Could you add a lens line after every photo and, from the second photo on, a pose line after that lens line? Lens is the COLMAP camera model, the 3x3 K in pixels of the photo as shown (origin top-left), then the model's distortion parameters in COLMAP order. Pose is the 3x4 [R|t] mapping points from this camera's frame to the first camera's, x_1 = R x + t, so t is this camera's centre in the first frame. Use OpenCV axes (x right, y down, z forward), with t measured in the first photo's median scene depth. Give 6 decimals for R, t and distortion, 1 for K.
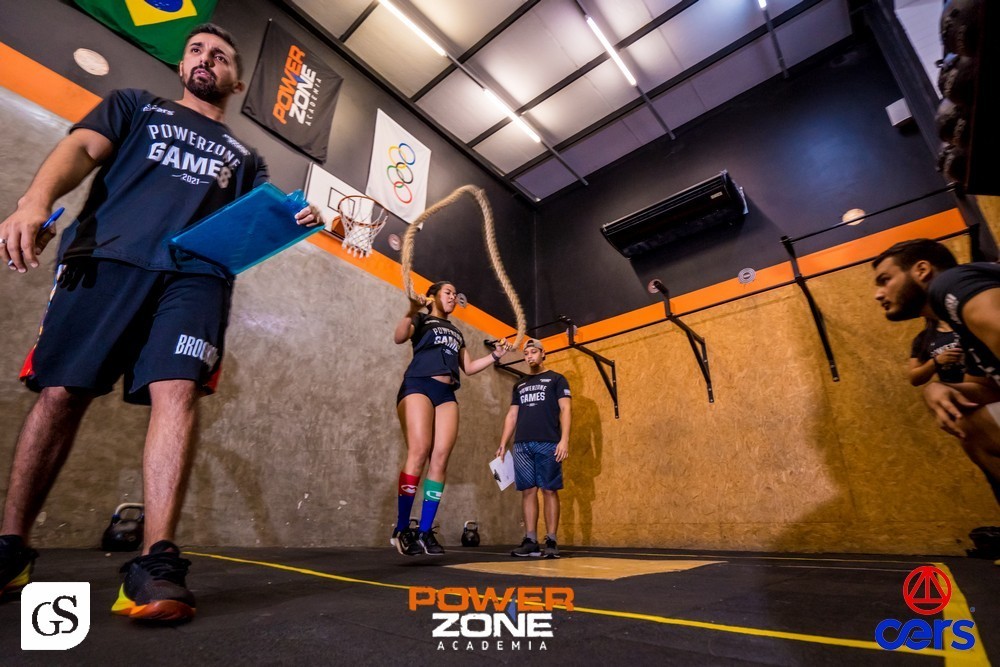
lens RADIAL K [[464.1, 0, 494.3], [0, 464.1, 337.9], [0, 0, 1]] dist [-0.059291, 0.022844]
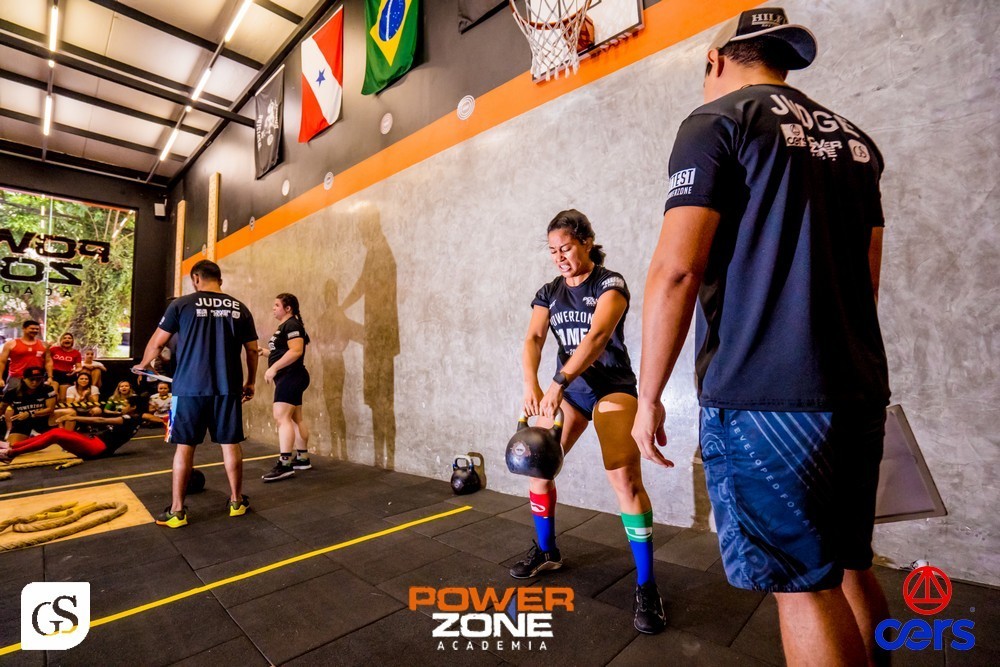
lens RADIAL K [[464.1, 0, 496.4], [0, 464.1, 333.3], [0, 0, 1]] dist [-0.059291, 0.022844]
pose [[-0.051124, -0.089349, -0.994687, 0.273548], [0.406464, 0.907905, -0.102445, 0.157655], [0.912235, -0.409542, -0.010099, 0.799287]]
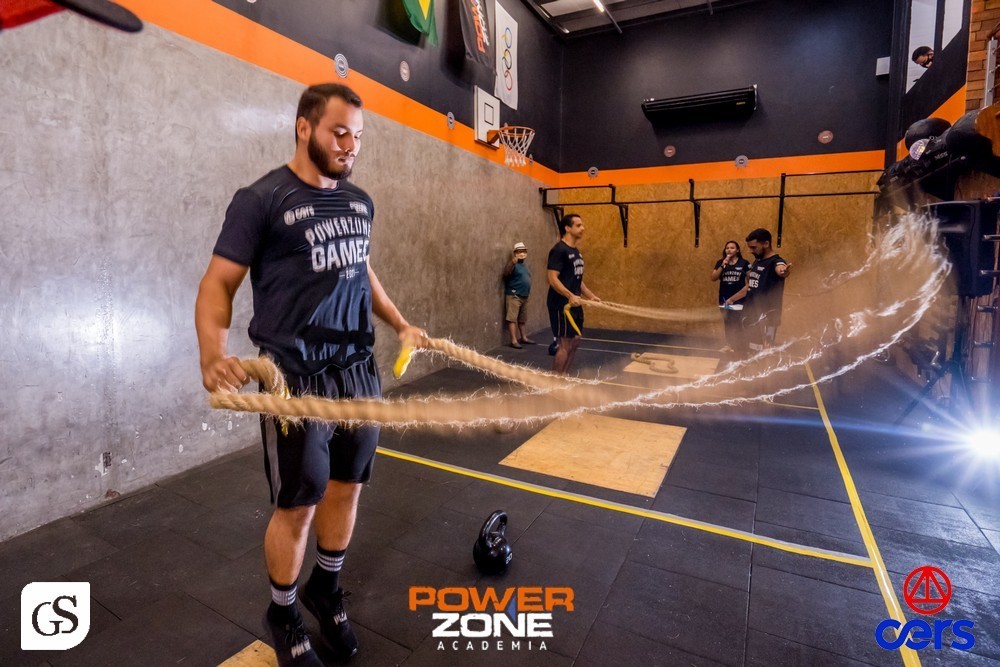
lens RADIAL K [[544.5, 0, 431.9], [0, 544.5, 298.3], [0, 0, 1]] dist [-0.053721, 0.024764]
pose [[0.986466, -0.022063, 0.162477, -0.836968], [-0.054821, 0.889504, 0.453627, -0.572270], [-0.154533, -0.456394, 0.876256, -0.615755]]
